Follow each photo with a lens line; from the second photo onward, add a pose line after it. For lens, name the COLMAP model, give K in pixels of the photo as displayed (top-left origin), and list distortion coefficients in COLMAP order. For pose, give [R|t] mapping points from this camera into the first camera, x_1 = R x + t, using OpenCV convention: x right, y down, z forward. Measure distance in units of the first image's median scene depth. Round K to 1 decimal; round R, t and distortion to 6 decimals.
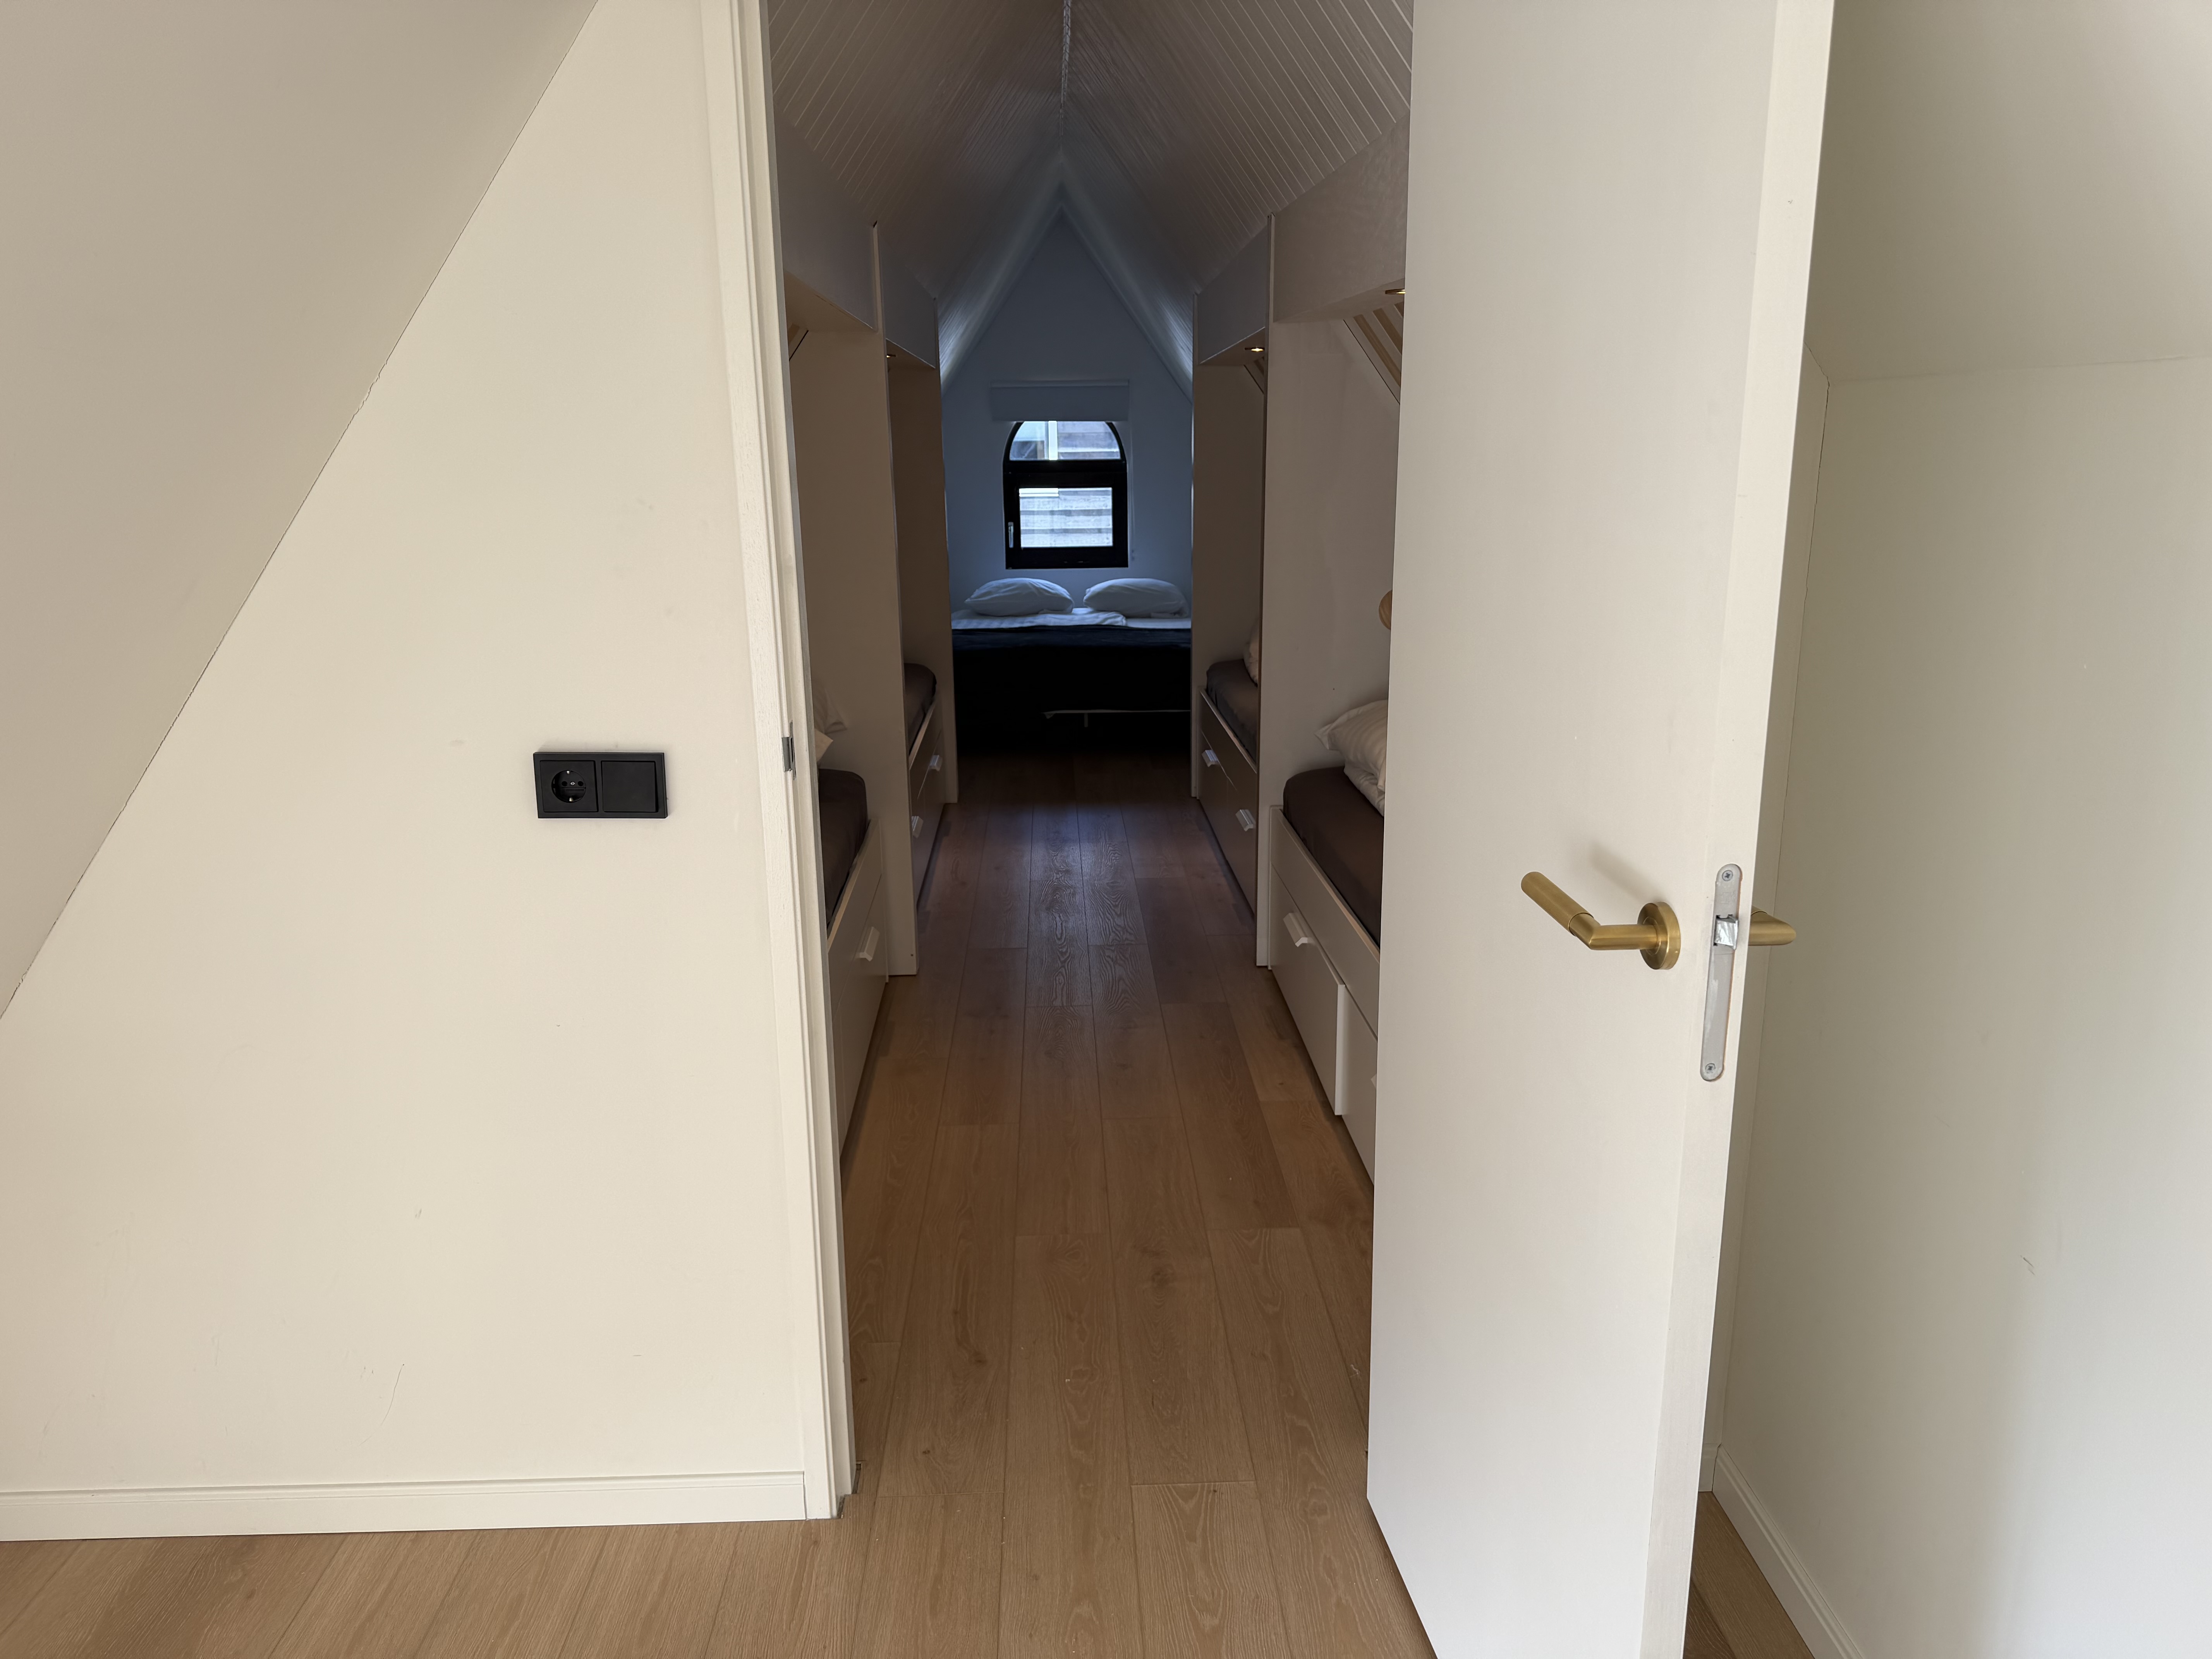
lens RADIAL K [[1557.2, 0, 1093.1], [0, 1557.2, 824.1], [0, 0, 1]] dist [0.140987, -0.258446]
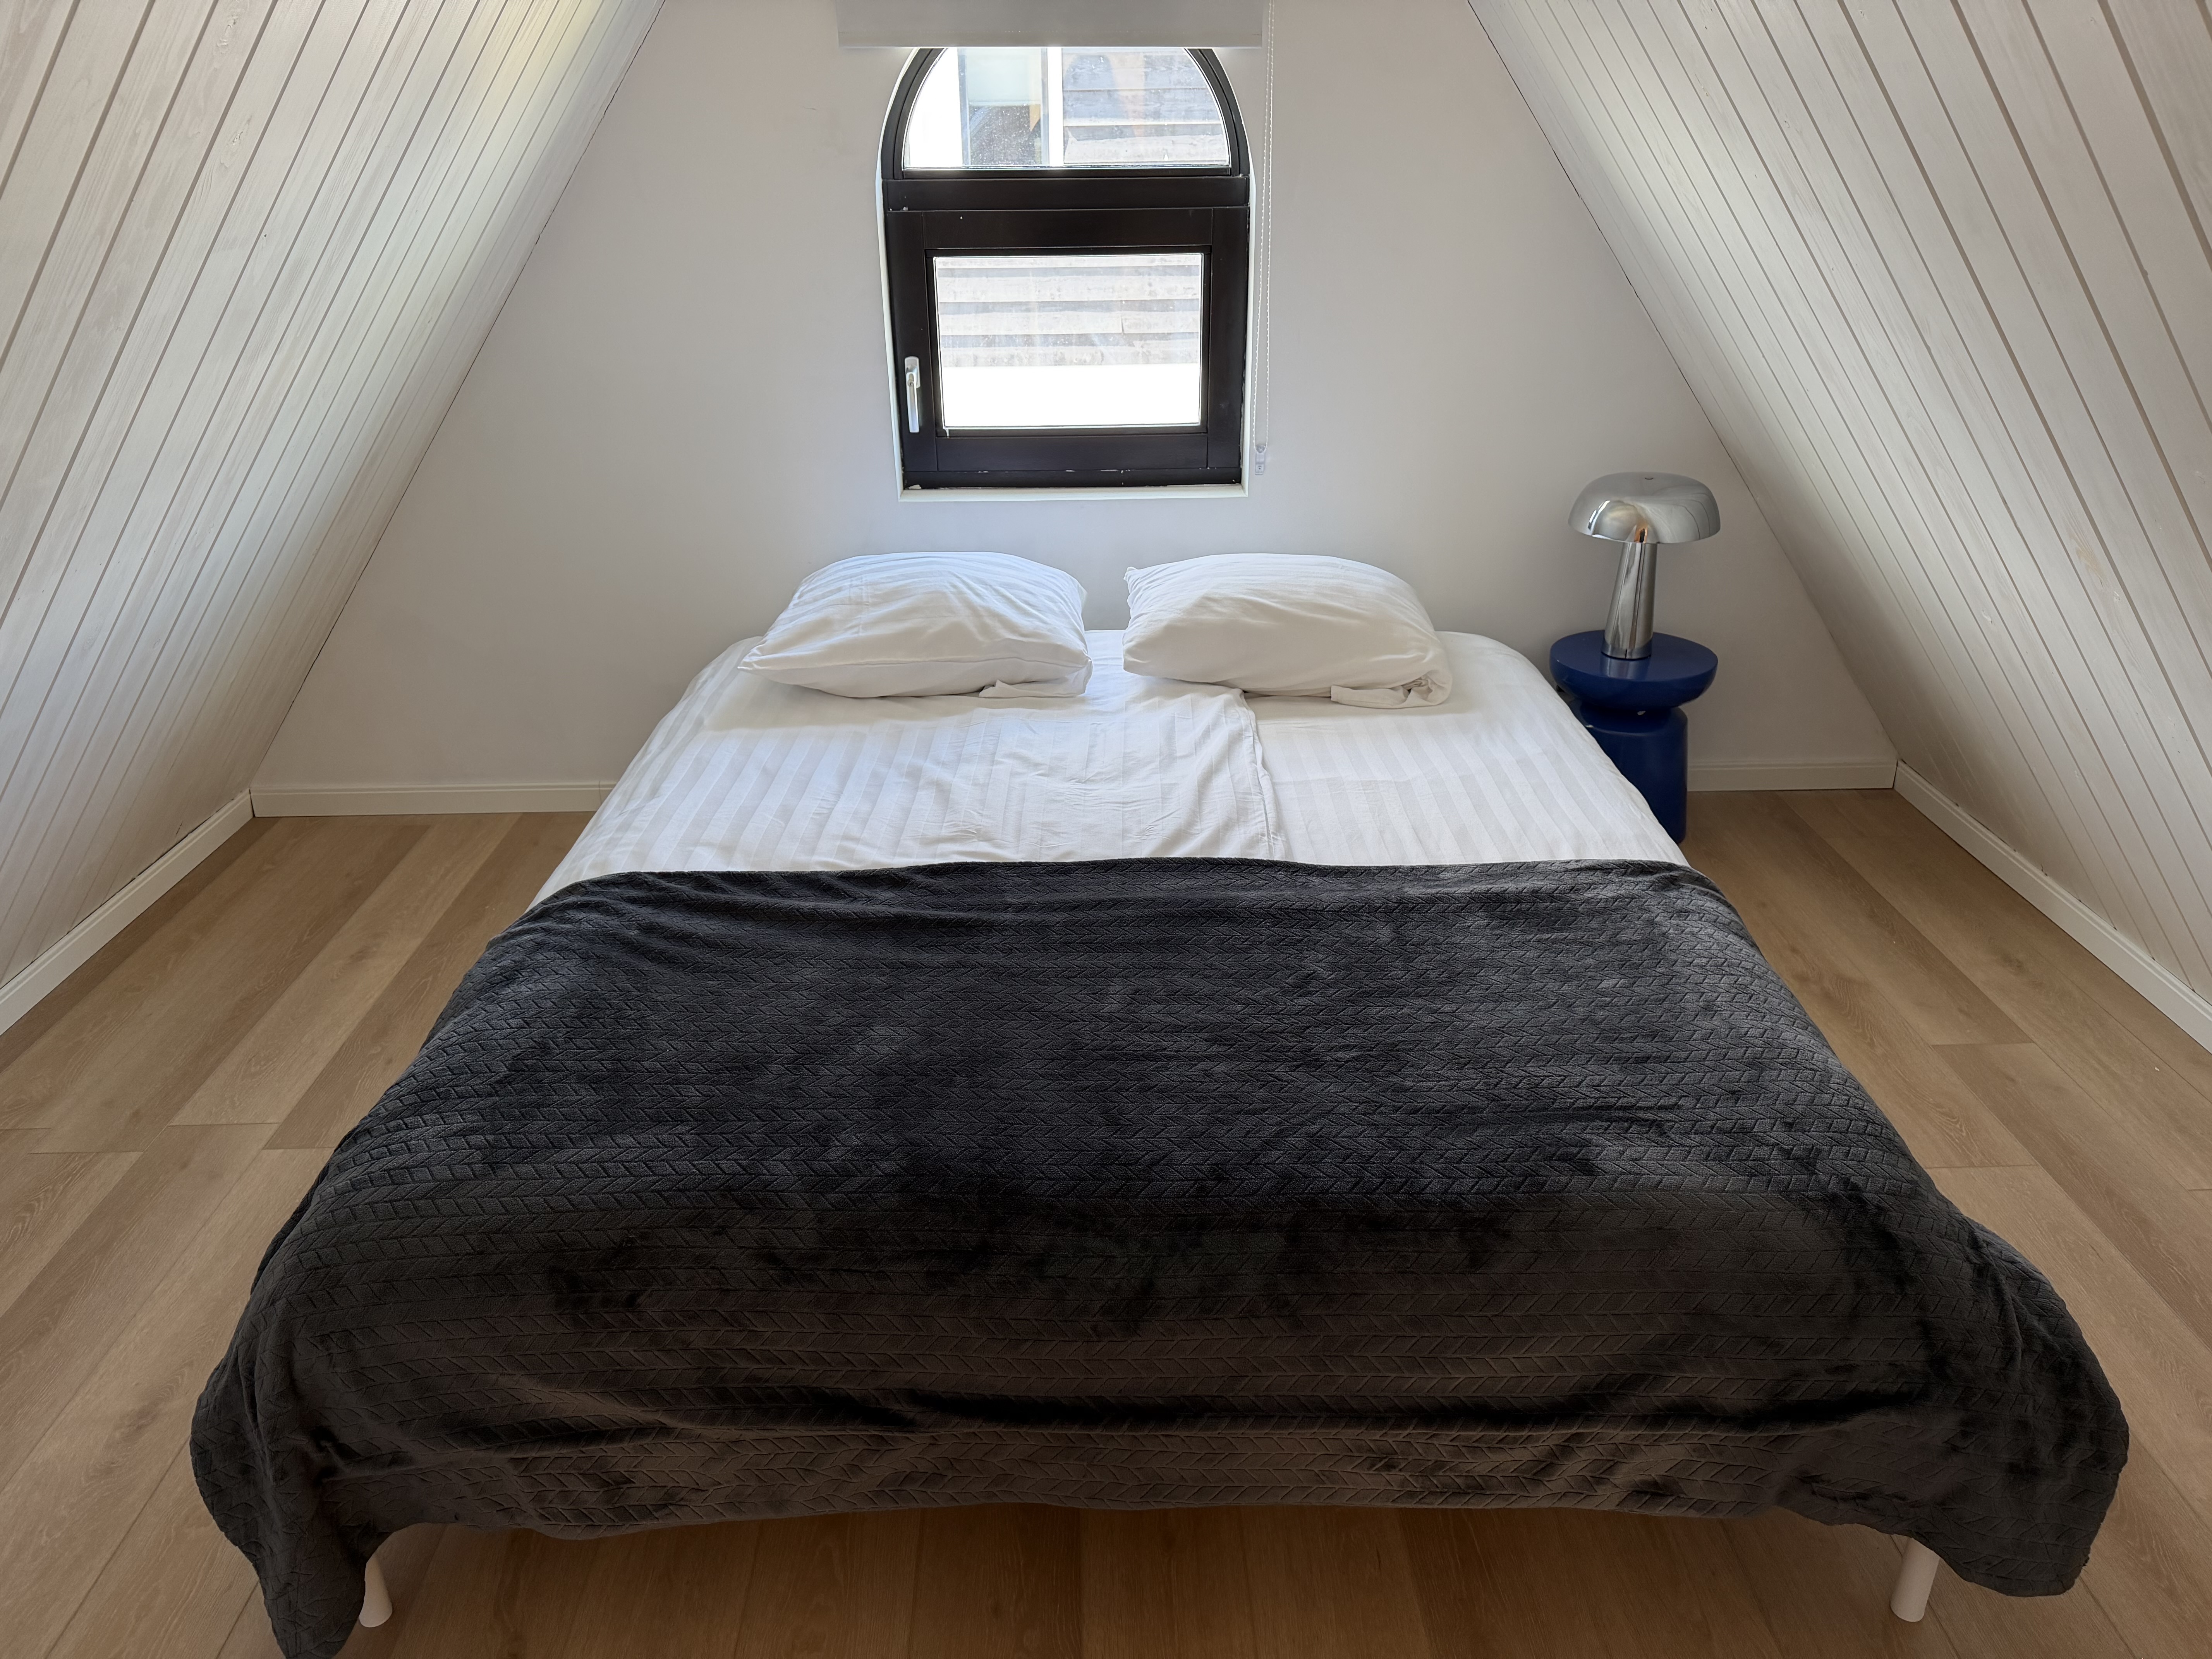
lens RADIAL K [[1557.2, 0, 1093.1], [0, 1557.2, 824.1], [0, 0, 1]] dist [0.140987, -0.258446]
pose [[0.999935, 0.006542, -0.009286, -0.011775], [-0.004713, 0.982752, 0.184866, -0.225988], [0.010336, -0.184810, 0.982720, 0.918950]]
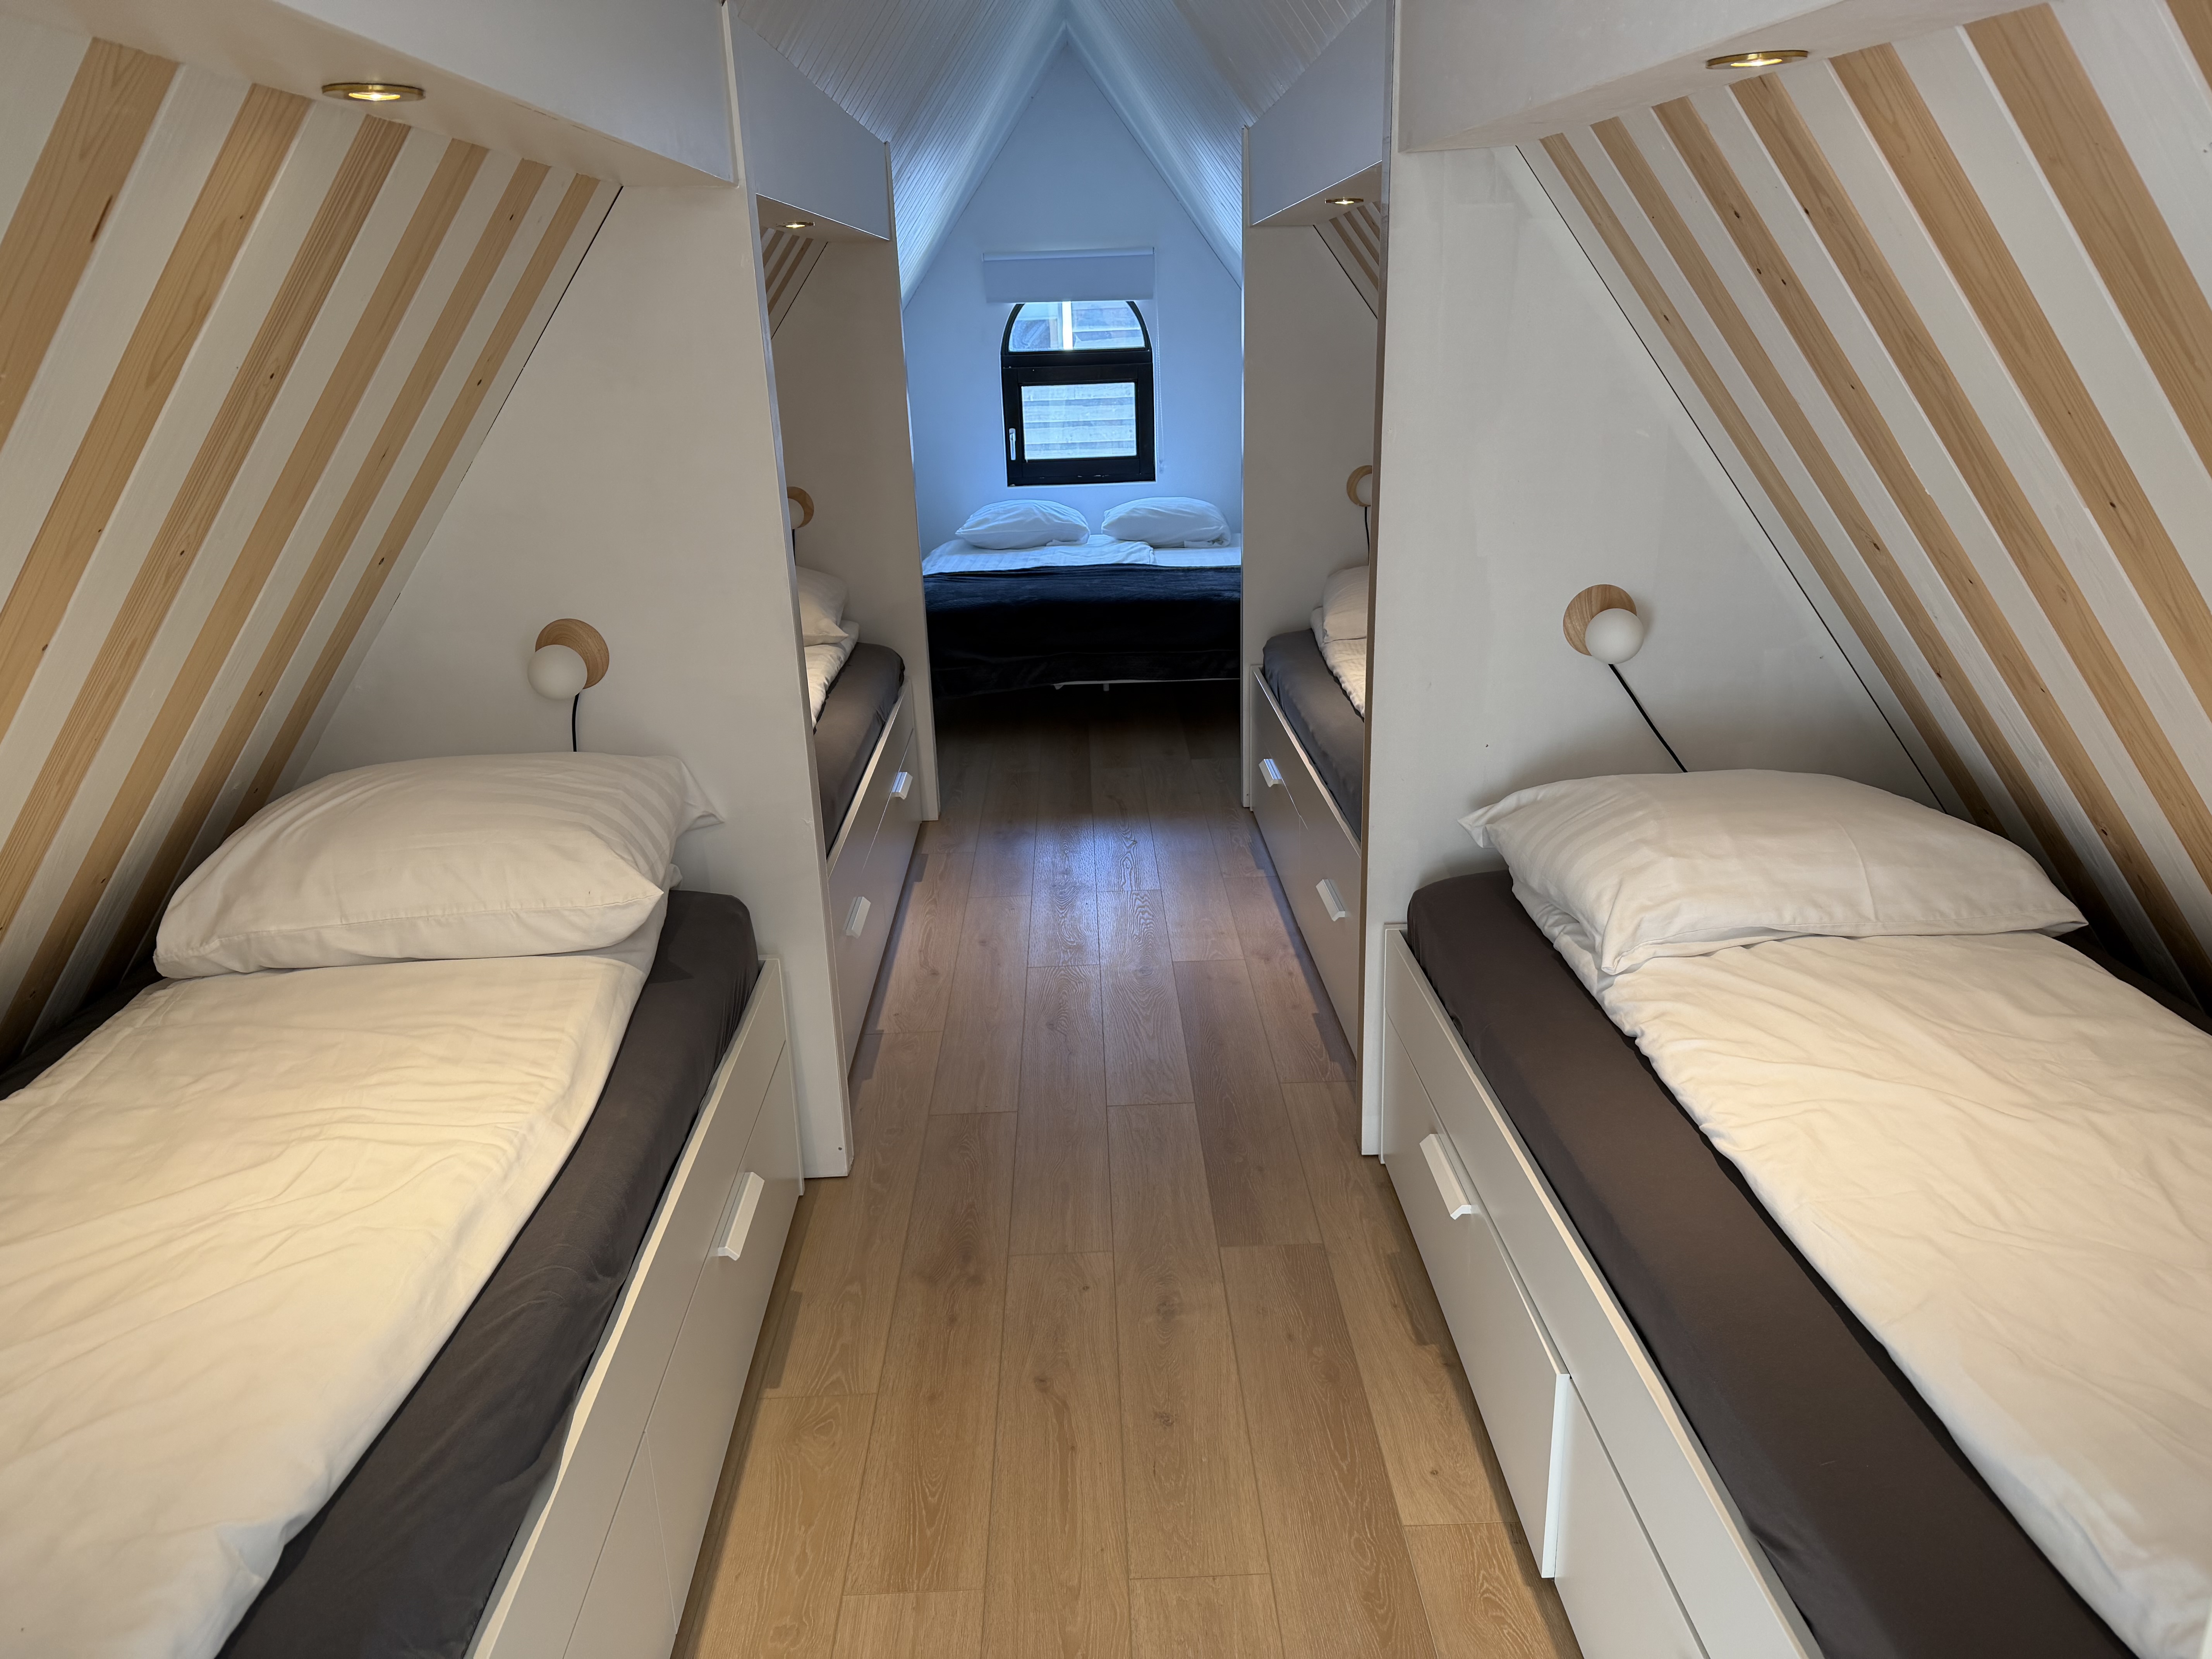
lens RADIAL K [[1557.2, 0, 1093.1], [0, 1557.2, 824.1], [0, 0, 1]] dist [0.140987, -0.258446]
pose [[0.999730, -0.013647, -0.018825, 0.003729], [0.015031, 0.997036, 0.075449, -0.068343], [0.017740, -0.075711, 0.996972, 0.232937]]
